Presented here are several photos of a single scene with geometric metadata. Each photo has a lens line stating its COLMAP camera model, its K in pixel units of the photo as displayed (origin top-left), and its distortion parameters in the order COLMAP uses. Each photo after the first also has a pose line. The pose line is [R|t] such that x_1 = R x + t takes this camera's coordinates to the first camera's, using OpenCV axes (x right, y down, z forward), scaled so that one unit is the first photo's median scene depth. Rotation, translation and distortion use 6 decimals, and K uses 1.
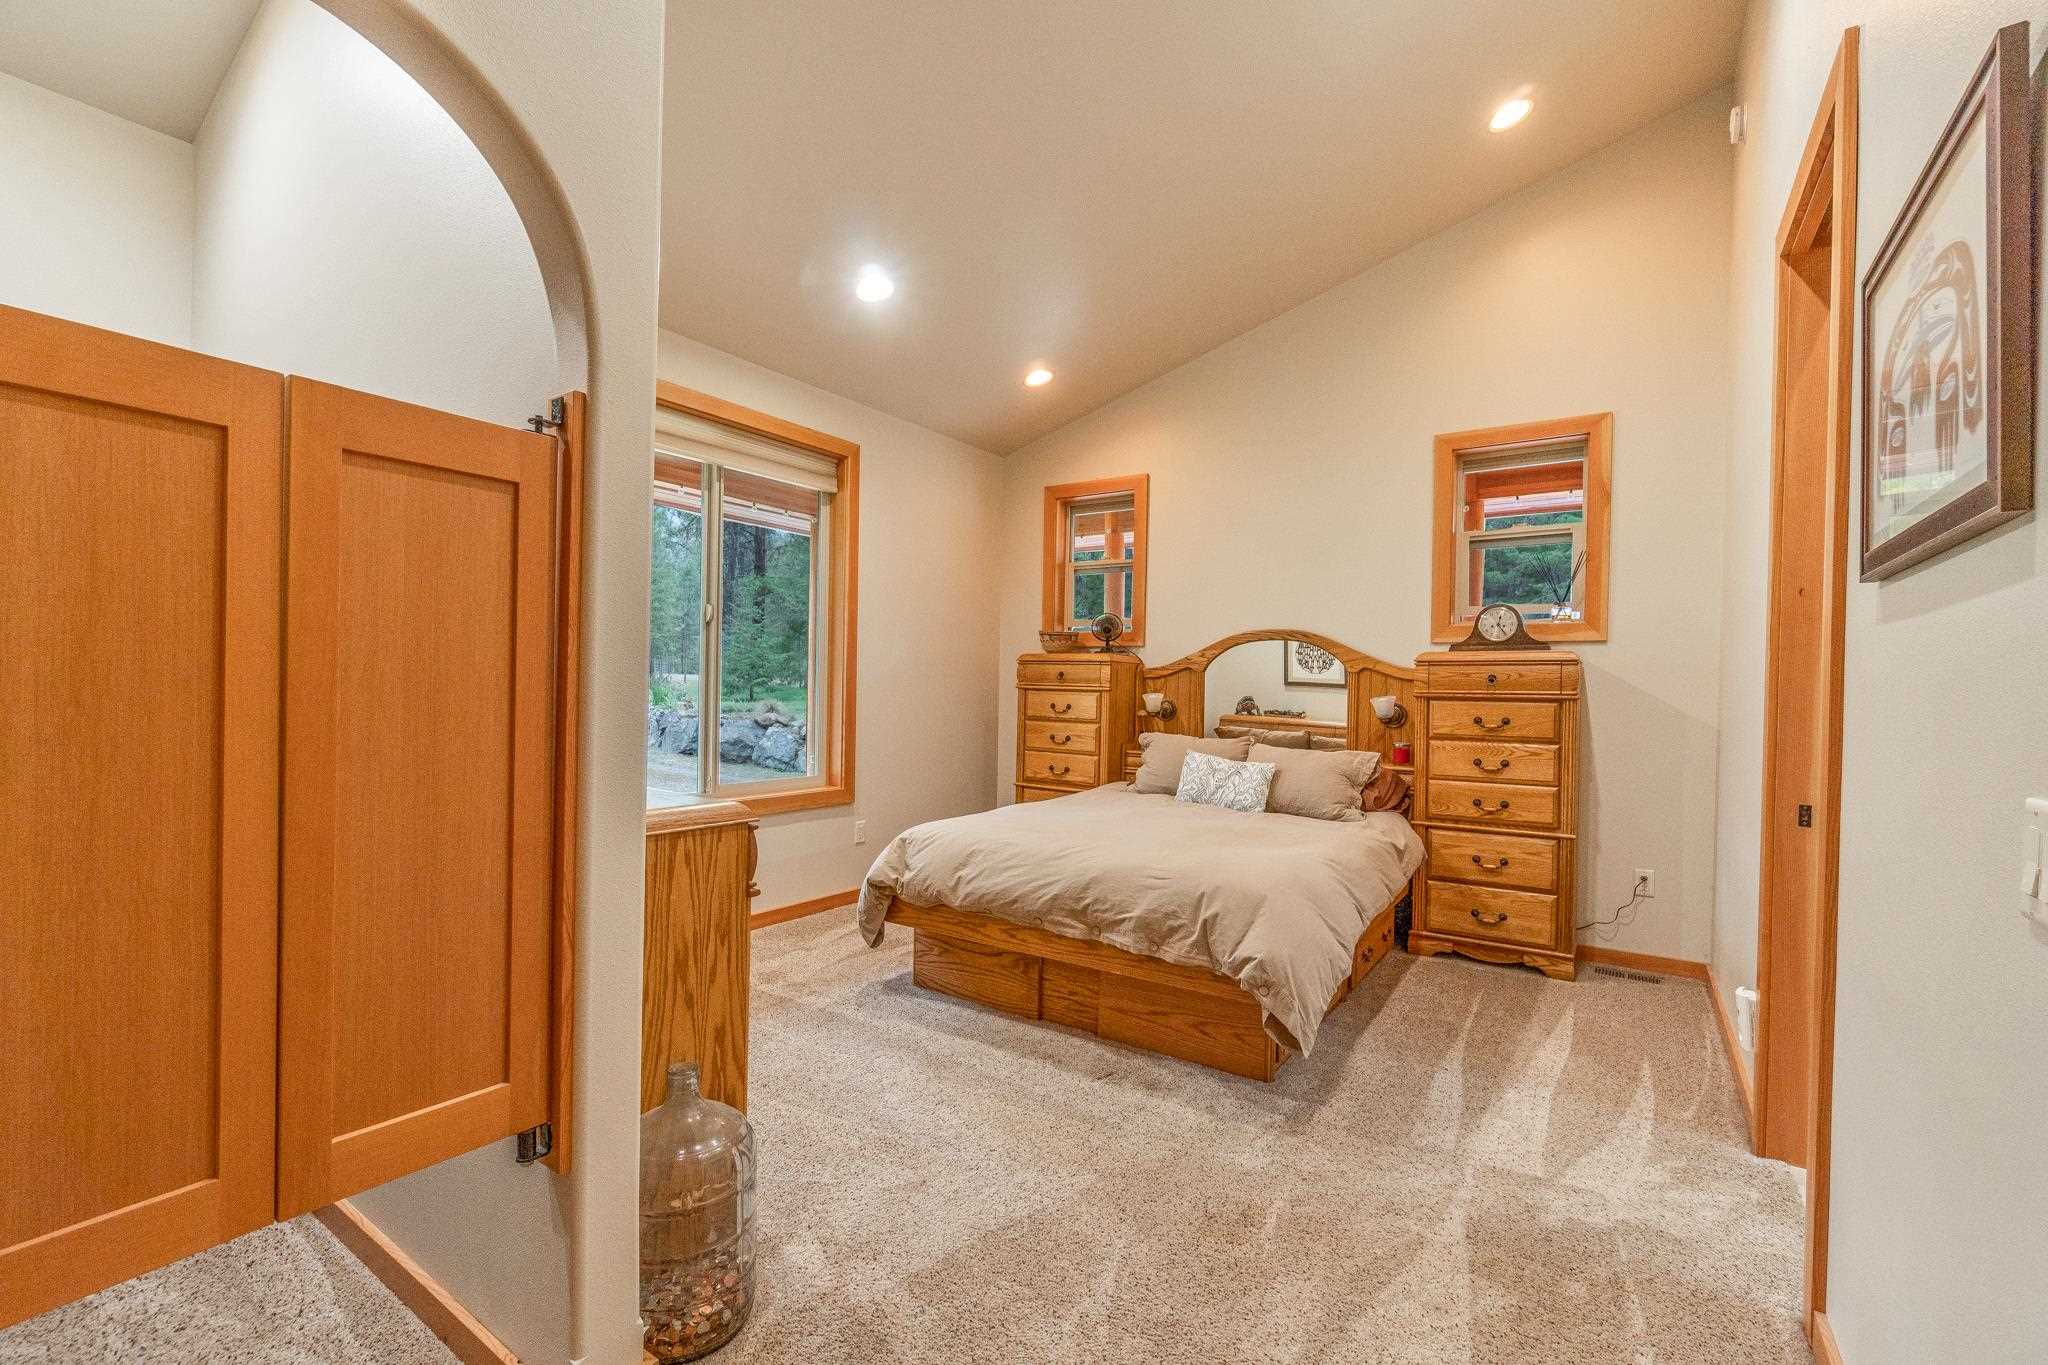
lens RADIAL K [[884.8, 0, 1007.2], [0, 884.8, 683.7], [0, 0, 1]] dist [-0.005083, -0.000109]
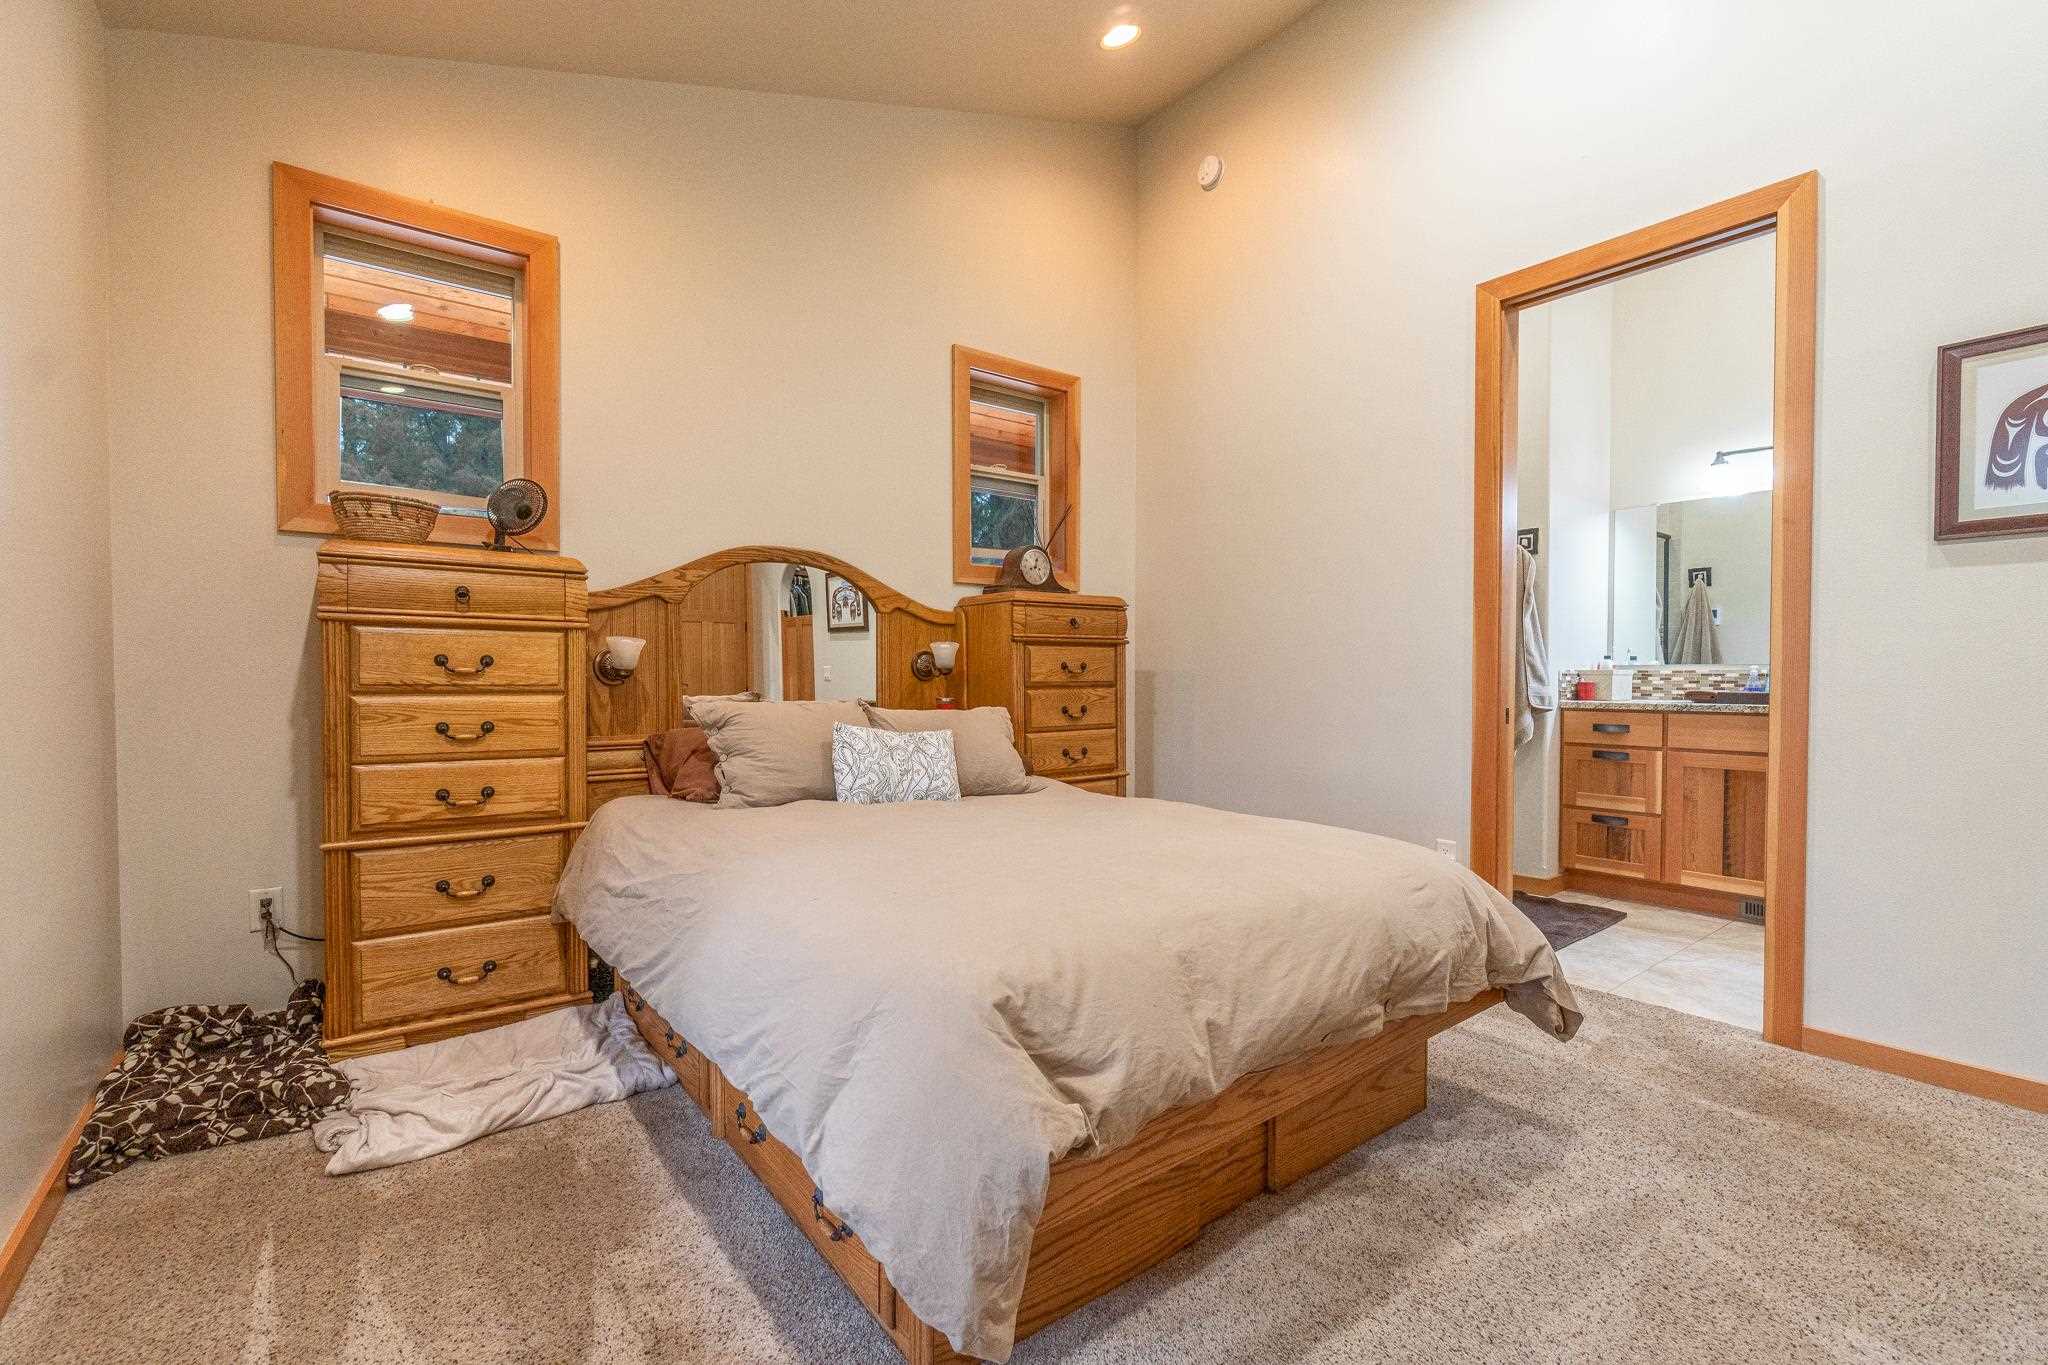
lens RADIAL K [[884.8, 0, 1016.9], [0, 884.8, 689.9], [0, 0, 1]] dist [-0.005083, -0.000109]
pose [[0.311841, -0.034968, 0.949491, -0.346453], [0.002122, 0.999346, 0.036107, 0.029821], [-0.950132, -0.009245, 0.311711, 0.685586]]
